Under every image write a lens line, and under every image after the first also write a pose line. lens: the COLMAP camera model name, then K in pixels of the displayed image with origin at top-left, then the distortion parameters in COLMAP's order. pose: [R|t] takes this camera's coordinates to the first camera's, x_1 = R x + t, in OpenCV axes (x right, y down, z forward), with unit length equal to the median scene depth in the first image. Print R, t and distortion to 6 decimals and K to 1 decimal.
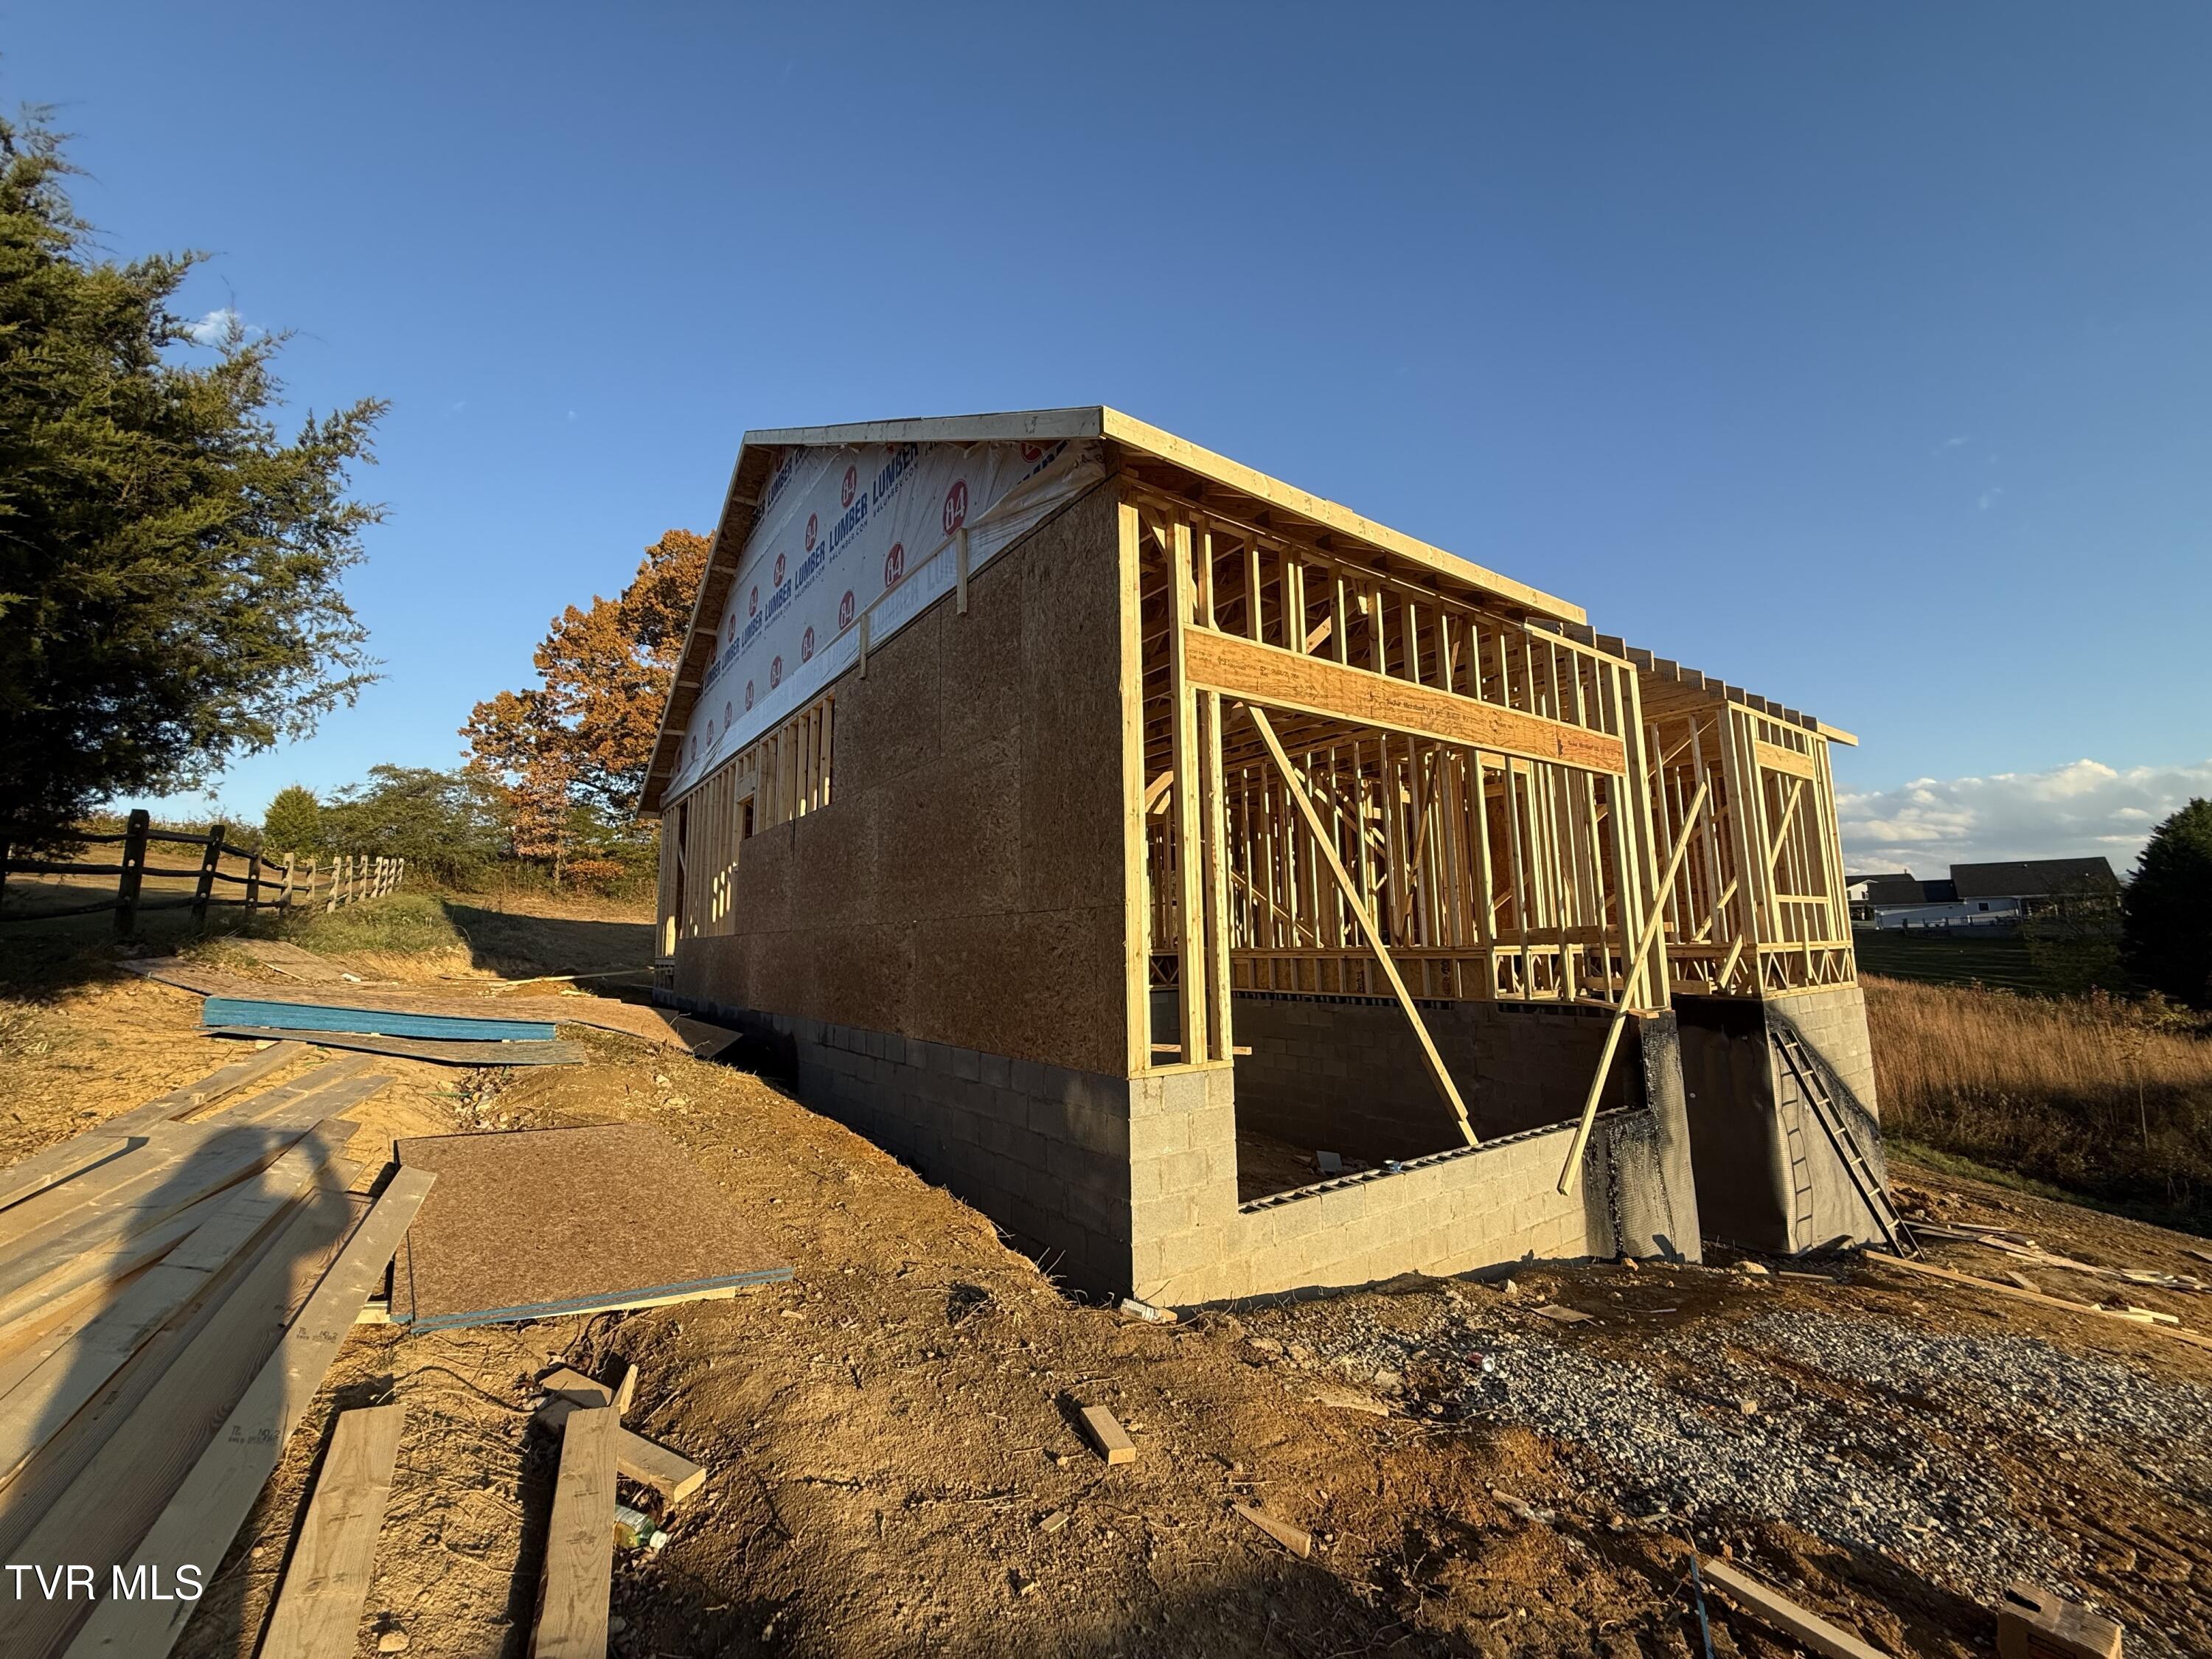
lens RADIAL K [[873.5, 0, 1106.0], [0, 873.5, 829.5], [0, 0, 1]] dist [0.001154, 0.000395]
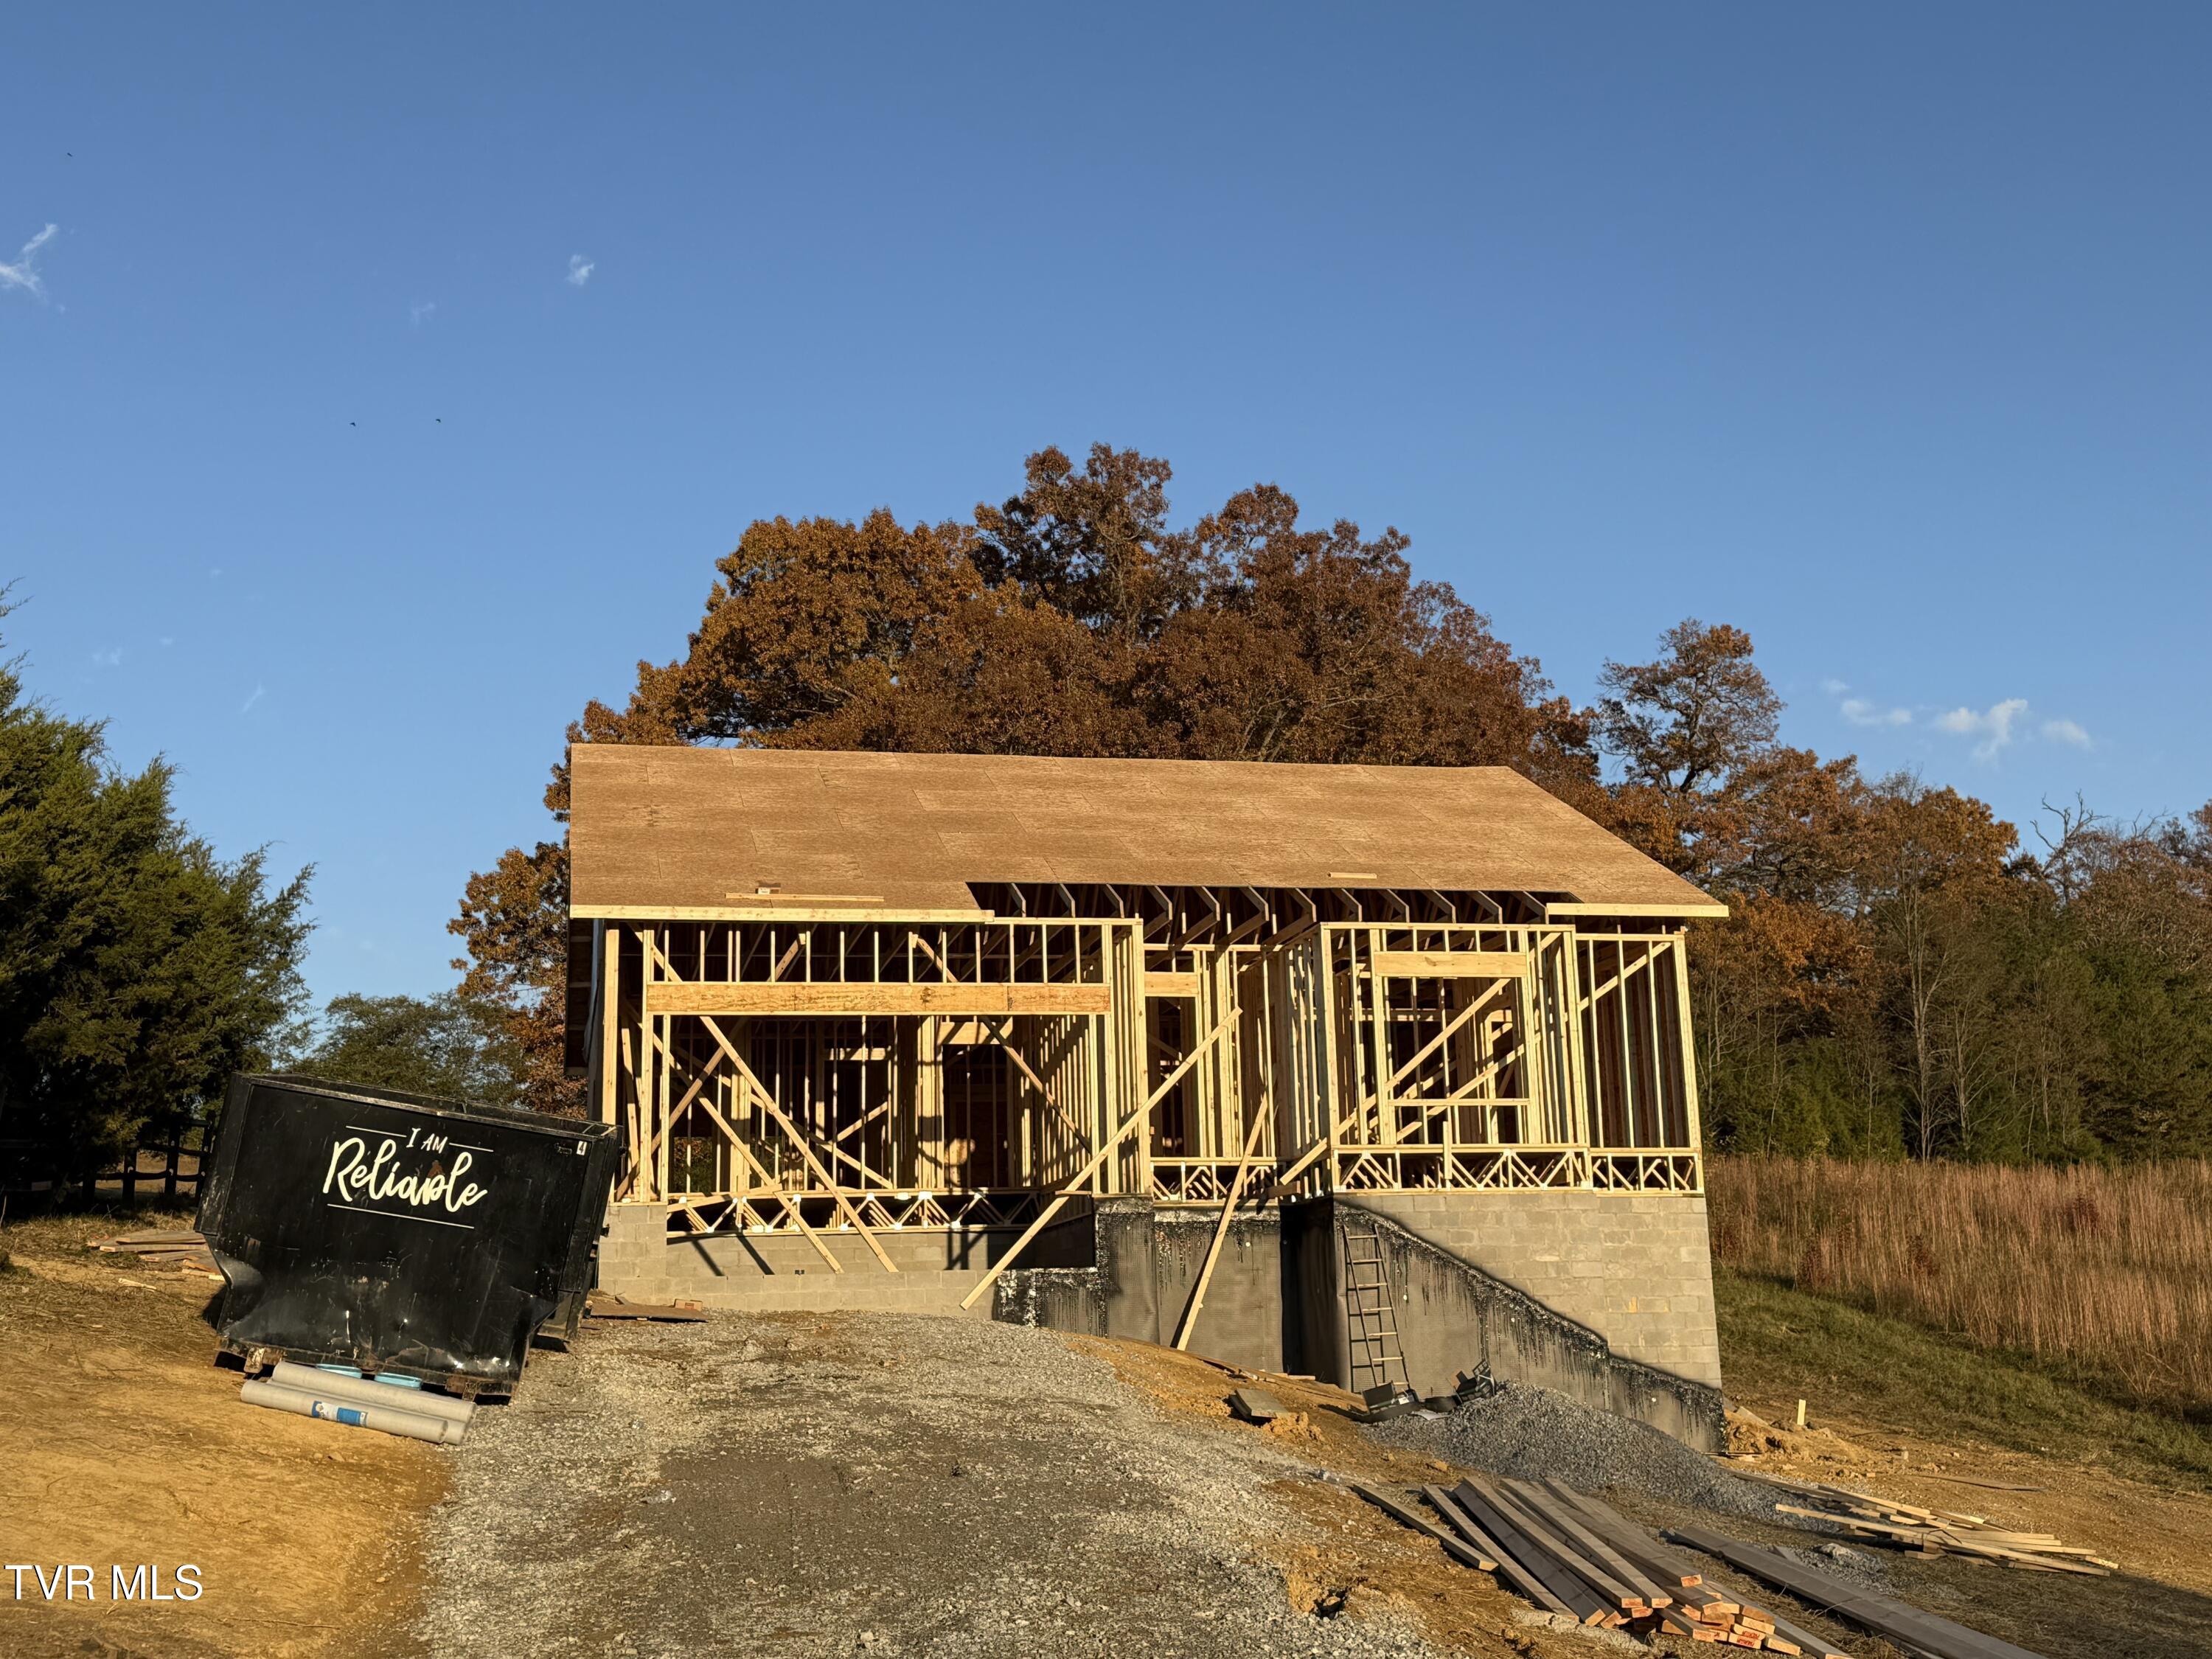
lens RADIAL K [[2536.7, 0, 1106.2], [0, 2536.7, 838.3], [0, 0, 1]] dist [0.161123, 0.005950]
pose [[0.914184, -0.092159, -0.394683, 2.297636], [0.065987, 0.994655, -0.079412, -0.022850], [0.399892, 0.046554, 0.915379, -2.663143]]
